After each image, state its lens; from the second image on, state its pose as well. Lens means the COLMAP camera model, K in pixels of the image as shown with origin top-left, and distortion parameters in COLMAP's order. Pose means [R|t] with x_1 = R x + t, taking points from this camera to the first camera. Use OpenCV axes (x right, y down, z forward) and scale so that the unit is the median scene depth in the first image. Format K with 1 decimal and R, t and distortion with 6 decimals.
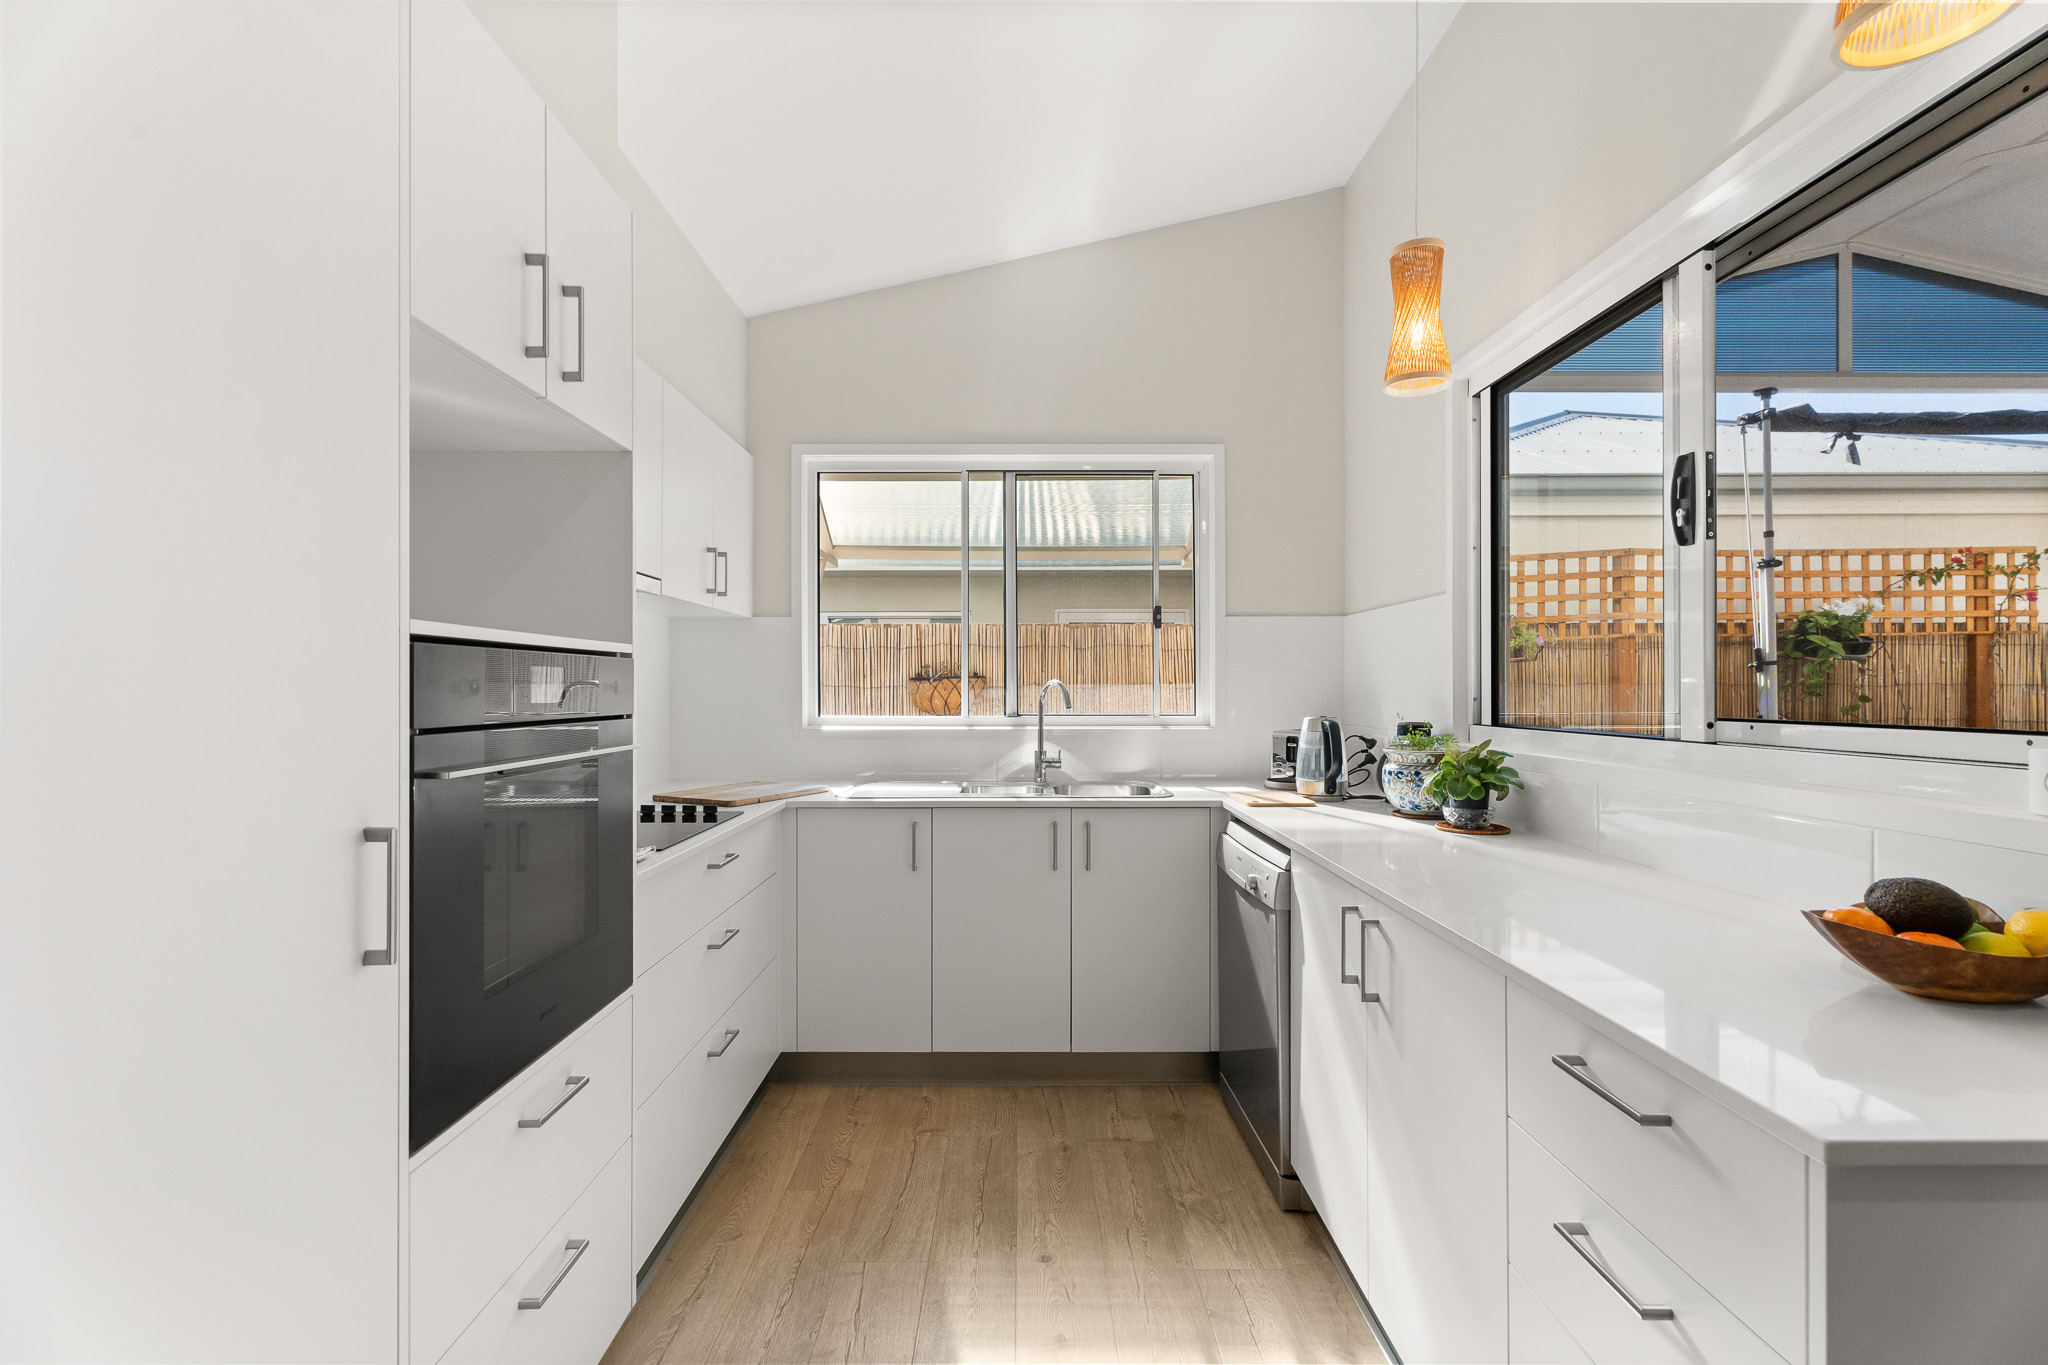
lens RADIAL K [[876.9, 0, 1011.3], [0, 876.9, 685.1], [0, 0, 1]] dist [0.000680, -0.004657]
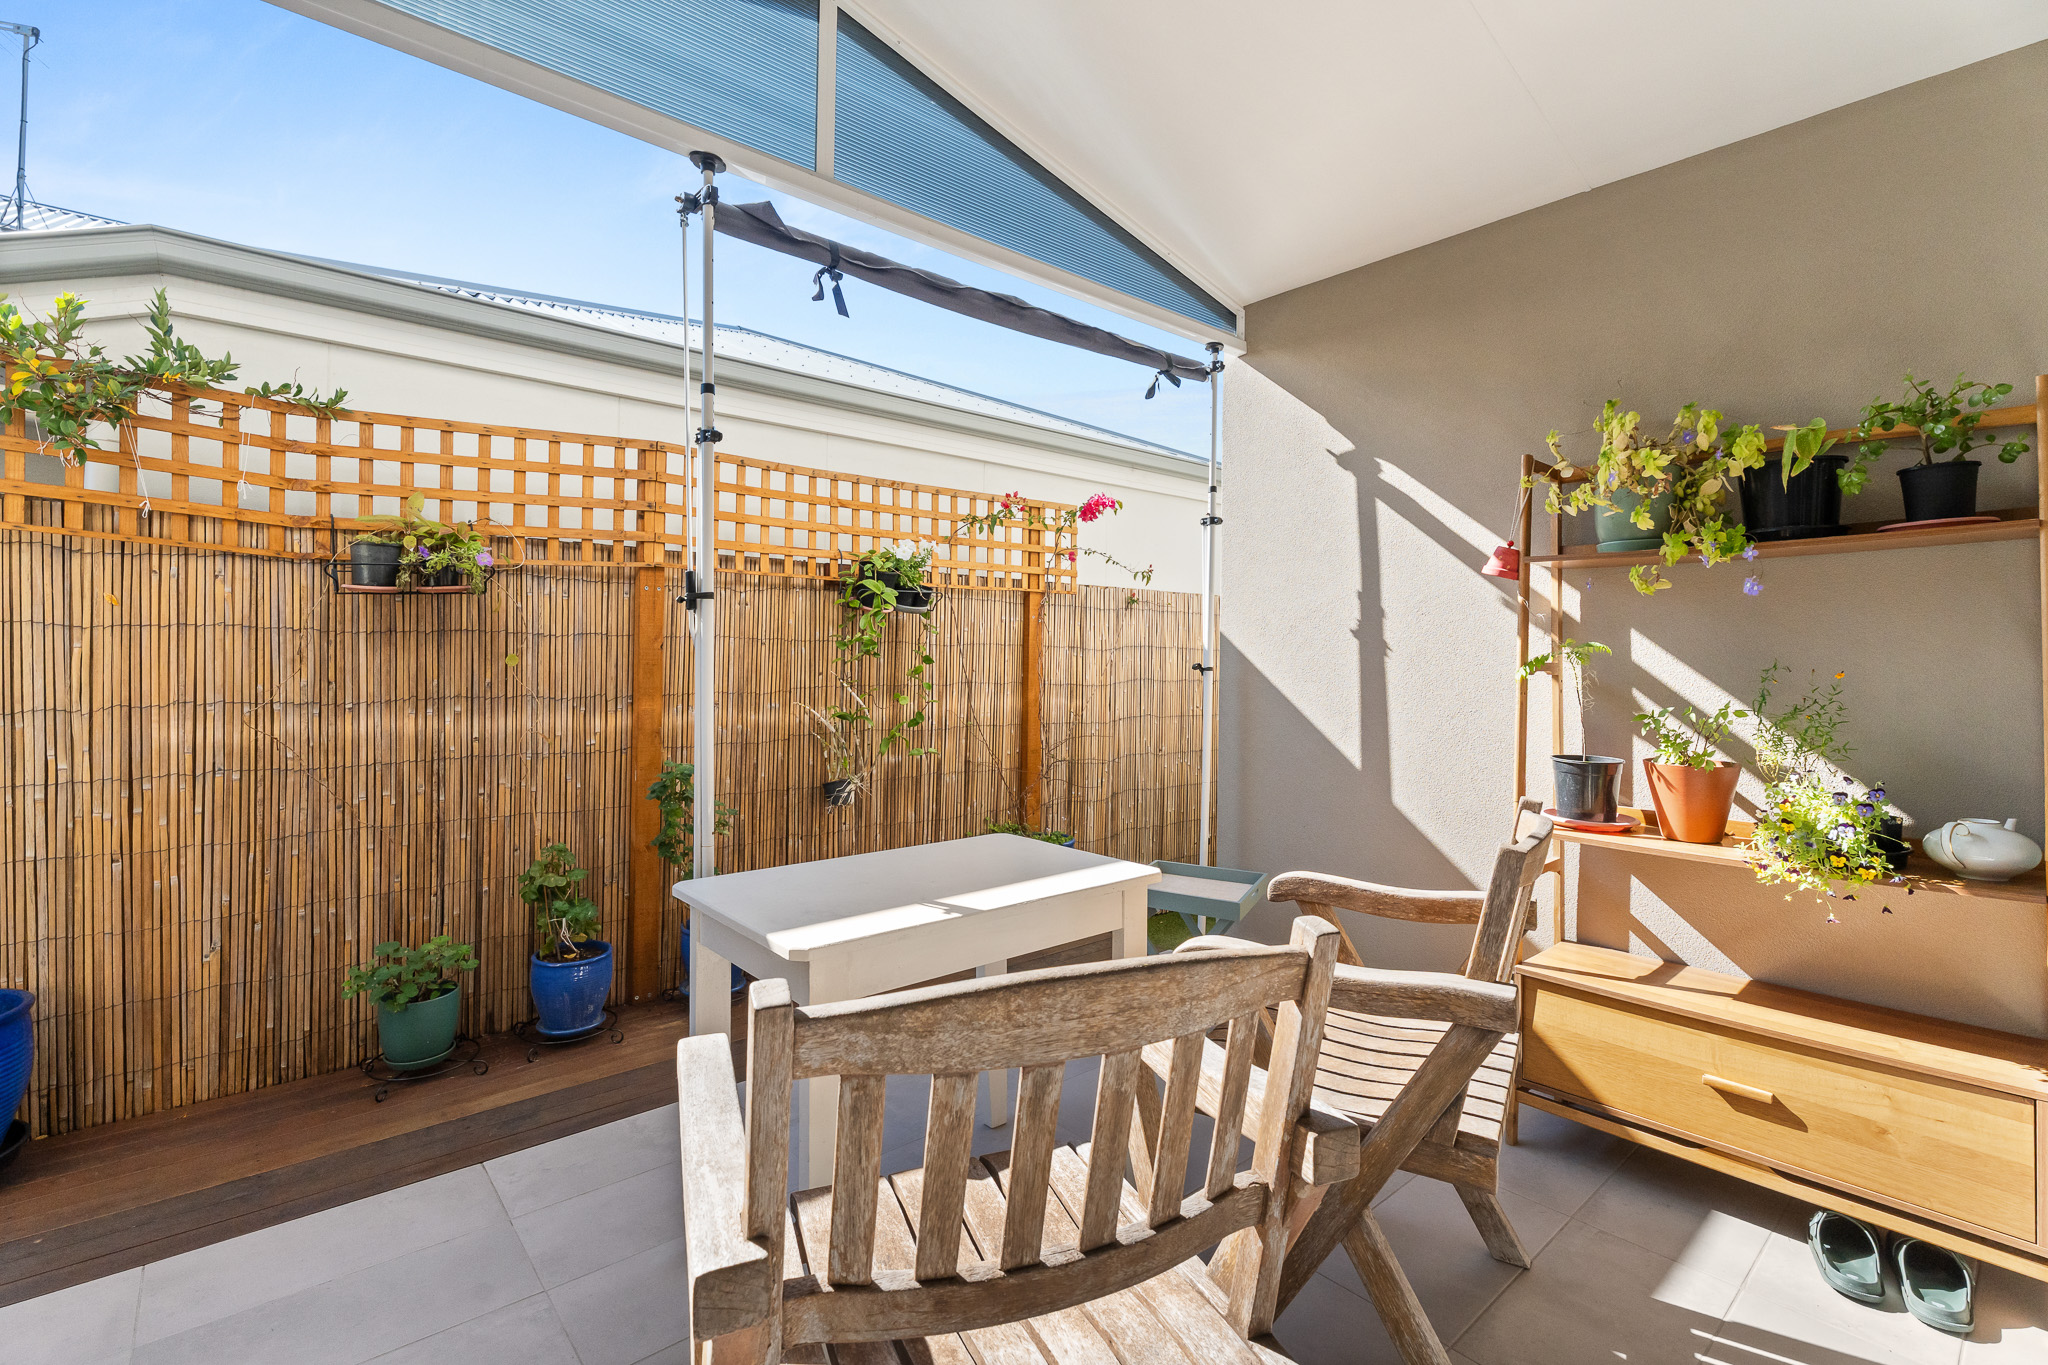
lens RADIAL K [[922.9, 0, 1011.9], [0, 922.9, 665.0], [0, 0, 1]] dist [0.000573, 0.000256]
pose [[0.754000, 0.004563, 0.656858, 0.437180], [-0.014068, 0.999859, 0.009203, 0.011482], [-0.656723, -0.016179, 0.753958, 0.259028]]
